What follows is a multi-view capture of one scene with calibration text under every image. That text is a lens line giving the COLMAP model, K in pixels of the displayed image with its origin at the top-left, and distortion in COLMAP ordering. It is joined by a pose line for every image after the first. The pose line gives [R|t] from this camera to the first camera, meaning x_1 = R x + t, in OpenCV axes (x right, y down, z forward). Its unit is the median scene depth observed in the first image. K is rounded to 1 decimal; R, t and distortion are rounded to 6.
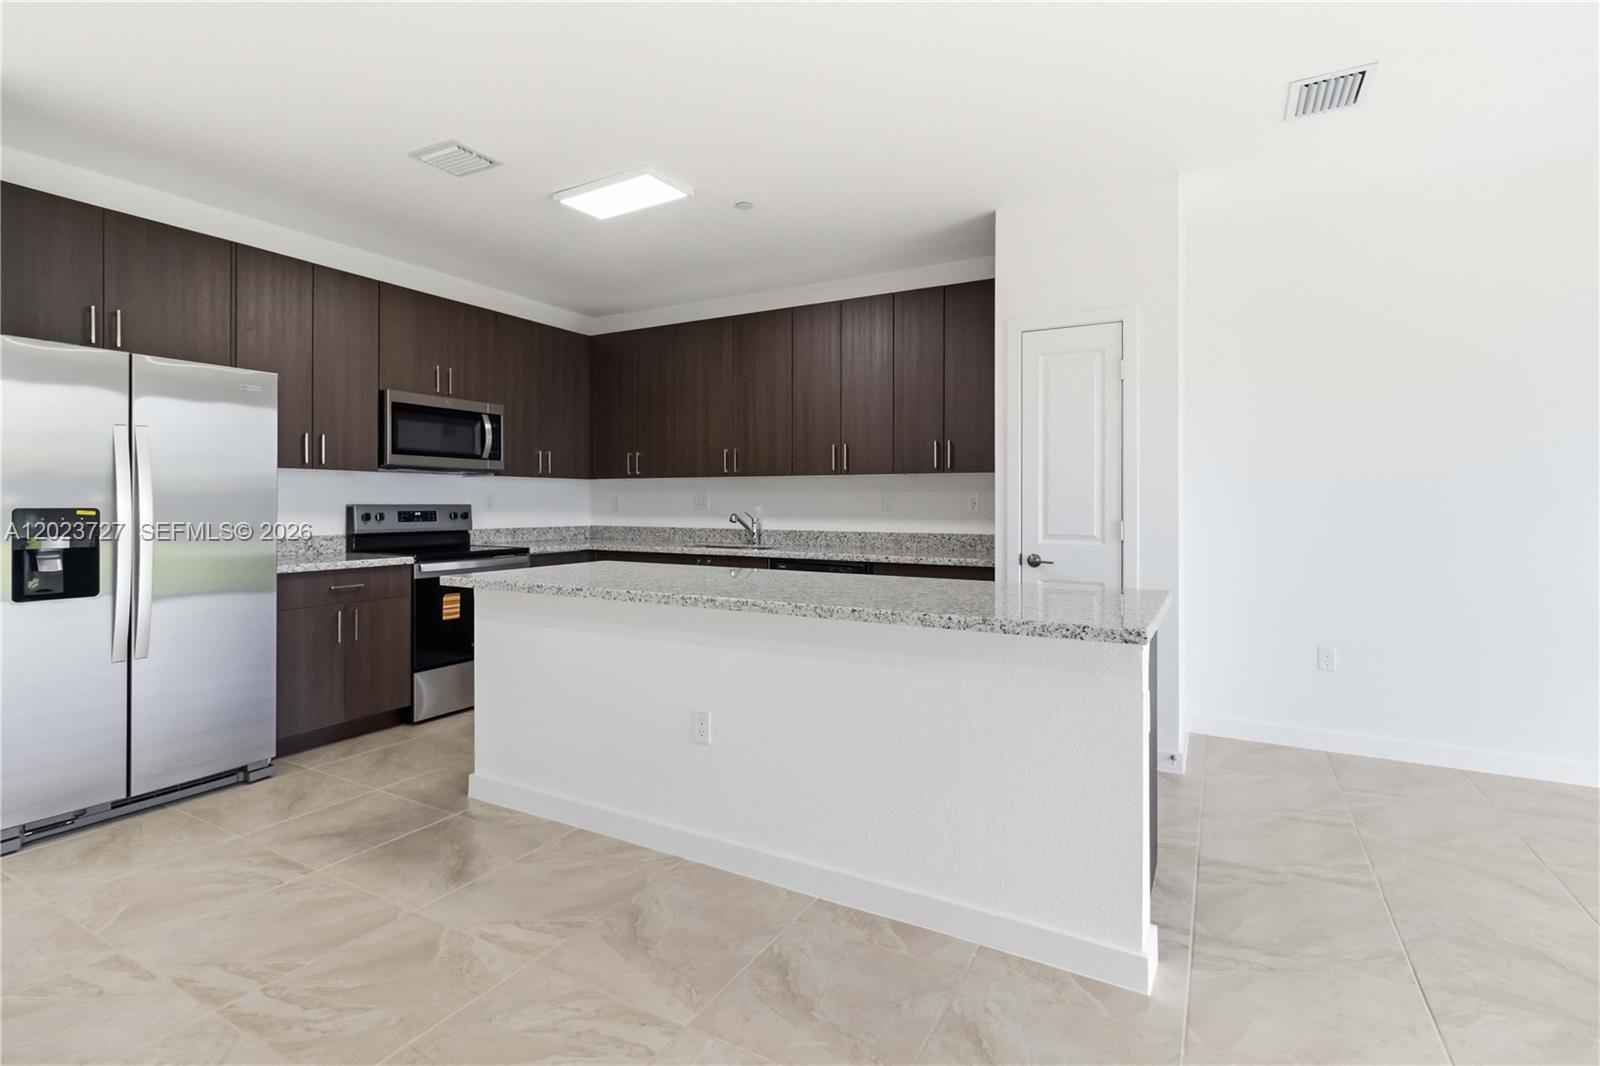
lens RADIAL K [[748.2, 0, 809.3], [0, 748.2, 504.2], [0, 0, 1]] dist [0.001566, -0.000210]
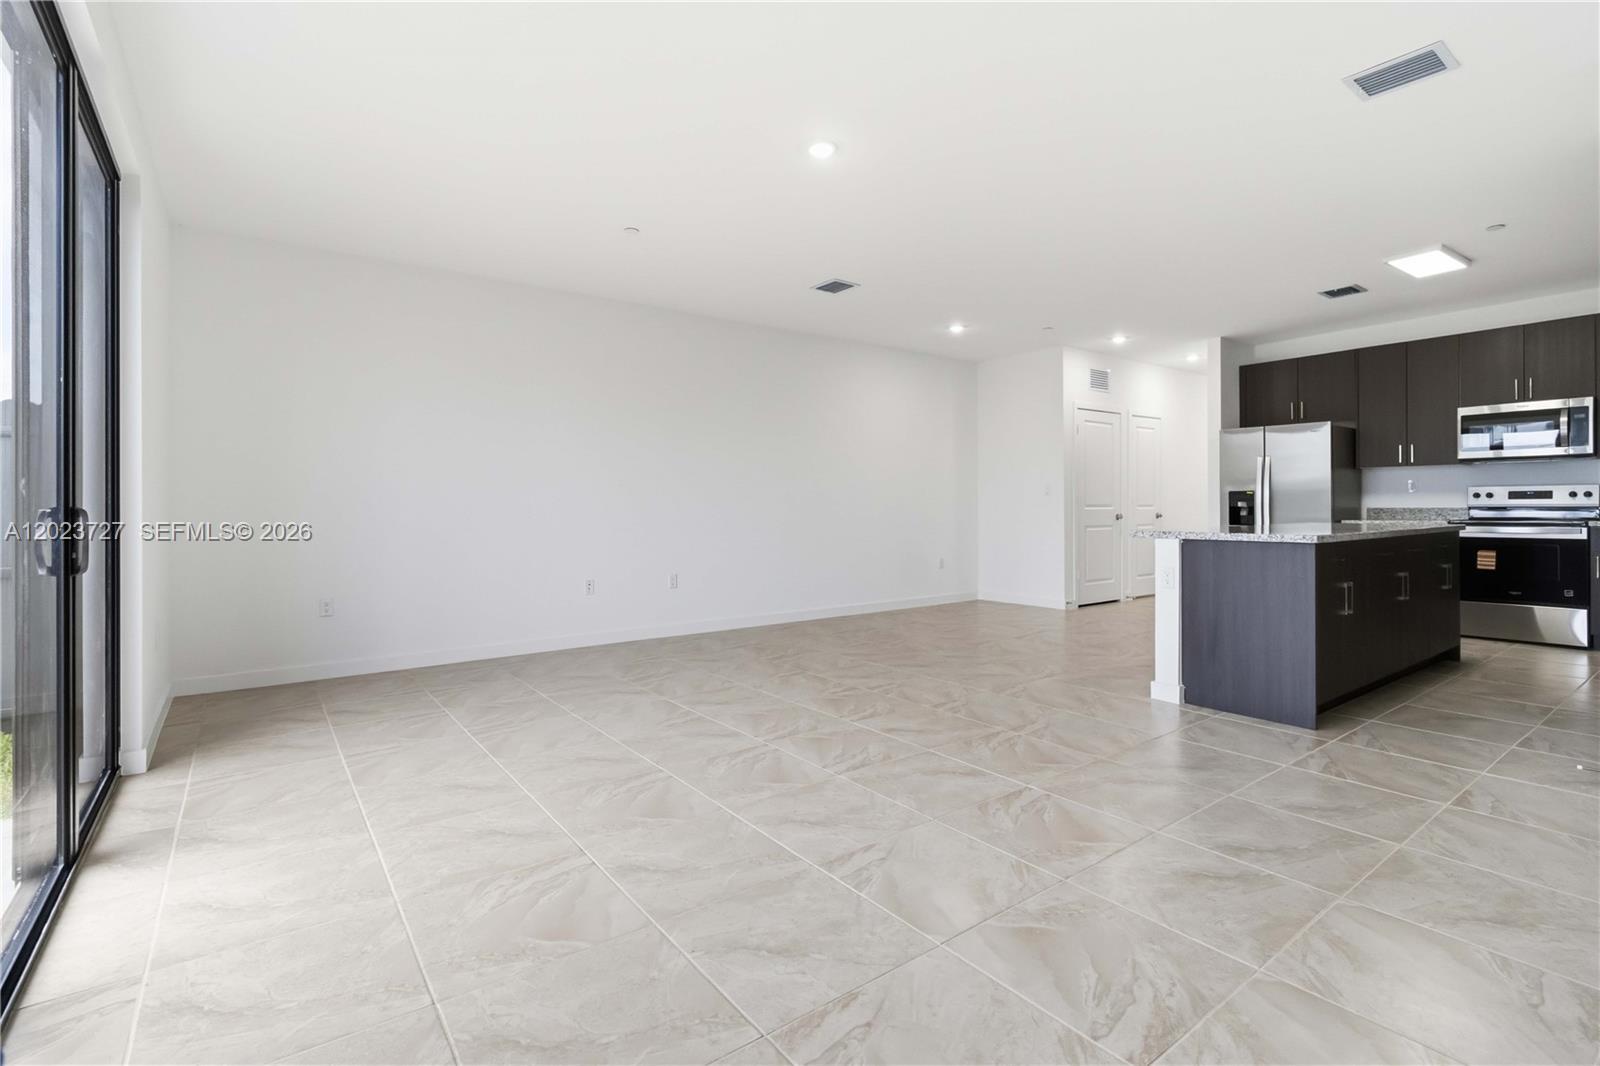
lens RADIAL K [[741.2, 0, 810.0], [0, 741.2, 507.7], [0, 0, 1]] dist [0.002991, -0.000420]
pose [[-0.407624, 0.000856, -0.913150, 1.388225], [0.003752, 0.999993, -0.000738, 0.041625], [0.913142, -0.003727, -0.407624, 0.467922]]
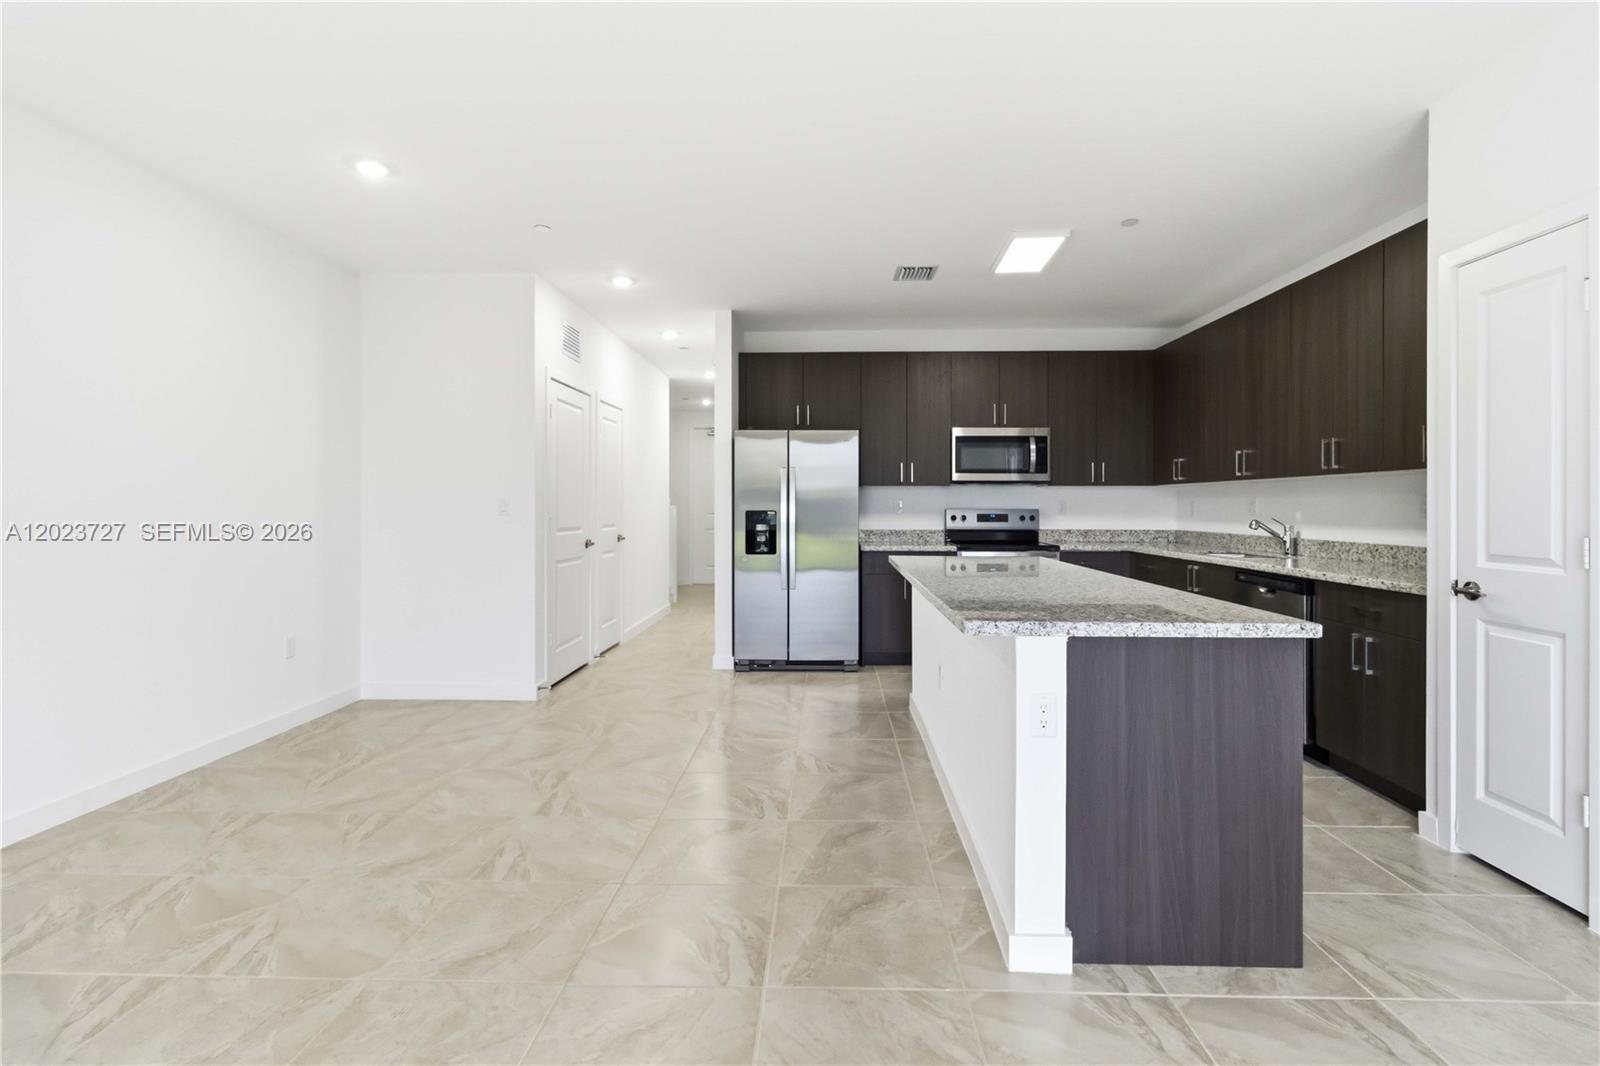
lens RADIAL K [[744.4, 0, 809.5], [0, 744.4, 505.5], [0, 0, 1]] dist [0.002532, -0.000812]
pose [[0.457785, -0.002353, -0.889060, 0.609733], [-0.001289, 0.999994, -0.003311, -0.001385], [0.889062, 0.002662, 0.457780, 0.124390]]
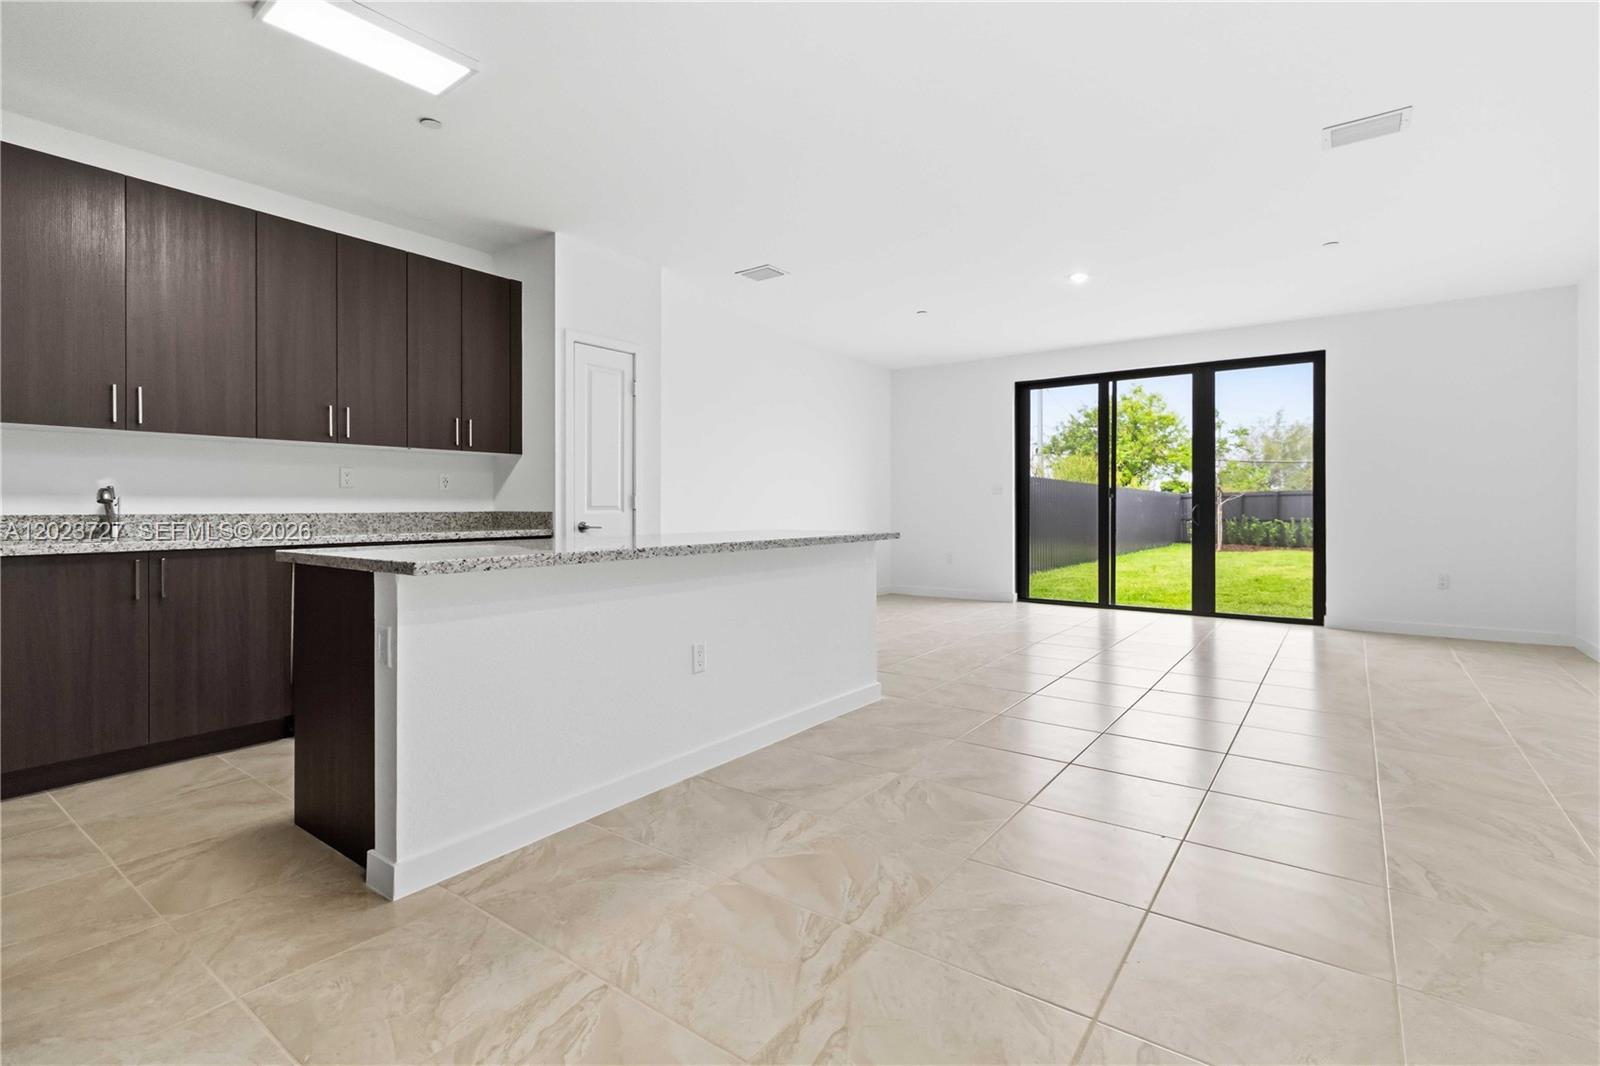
lens RADIAL K [[744.4, 0, 809.5], [0, 744.4, 505.5], [0, 0, 1]] dist [0.002532, -0.000812]
pose [[0.122266, -0.001395, 0.992496, -0.850430], [0.002890, 0.999995, 0.001050, 0.037033], [-0.992493, 0.002740, 0.122269, 0.451376]]
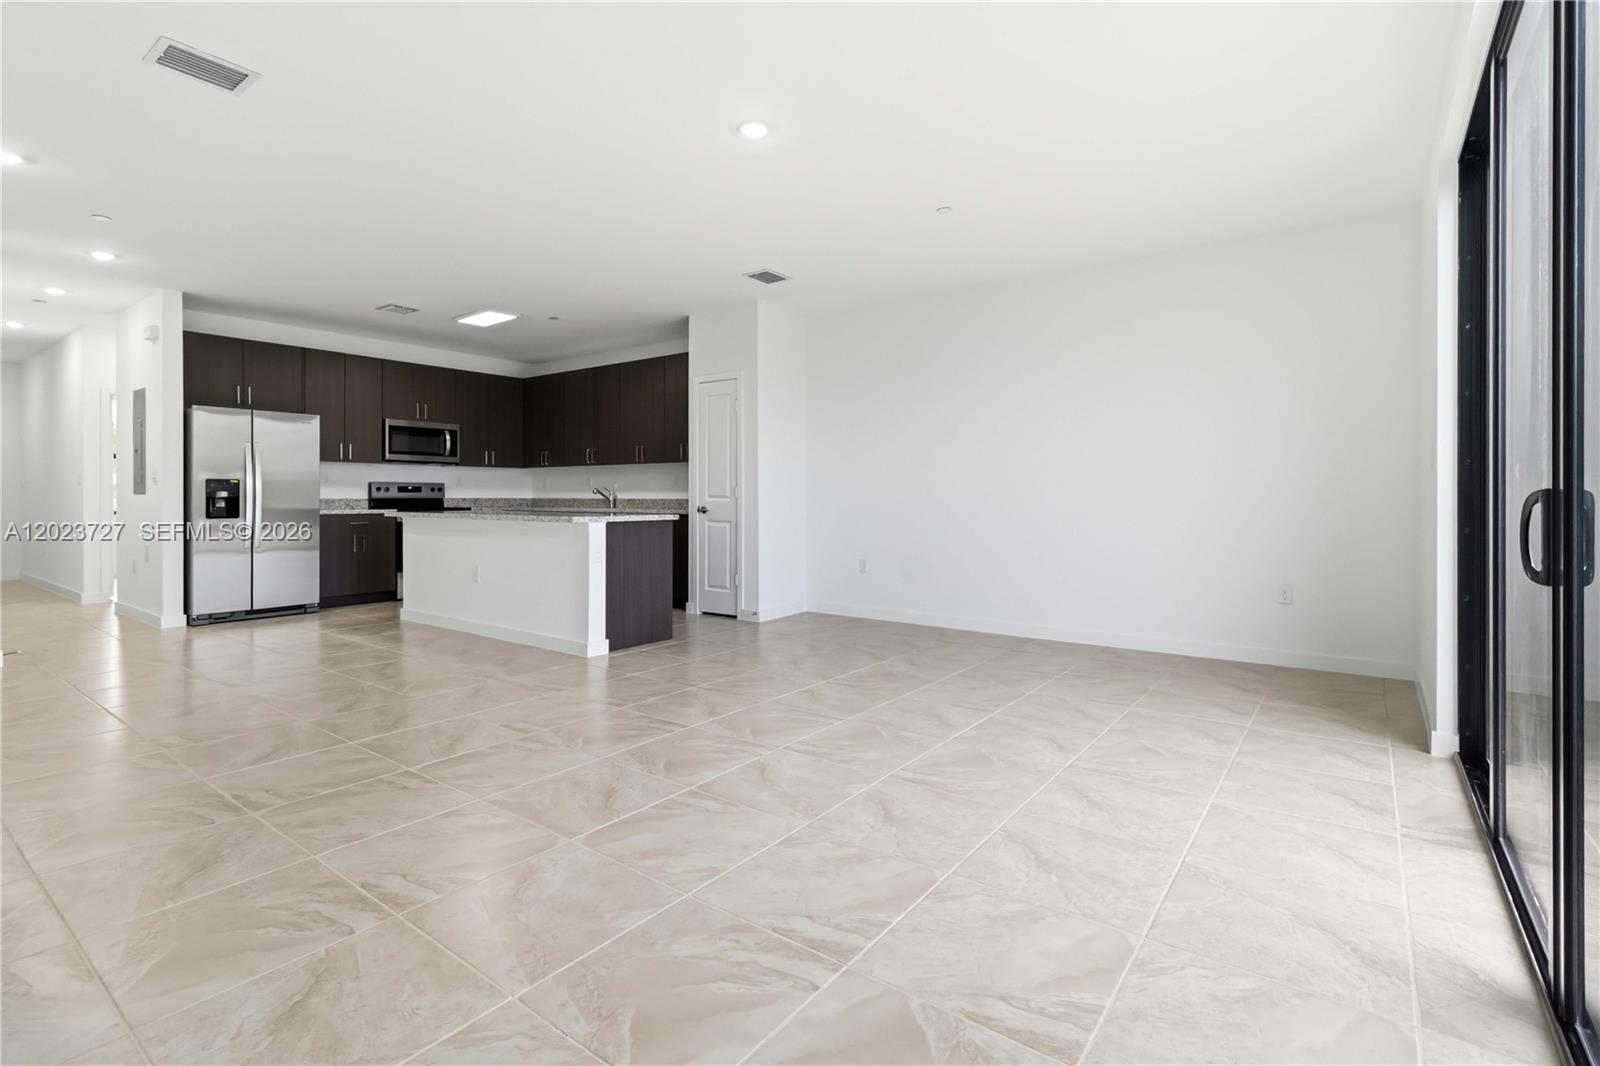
lens RADIAL K [[749.8, 0, 808.9], [0, 749.8, 498.0], [0, 0, 1]] dist [0.001086, 0.000556]
pose [[0.990787, -0.000781, -0.135424, 0.762820], [0.000756, 1.000000, -0.000239, 0.045097], [0.135424, 0.000135, 0.990788, -0.727166]]
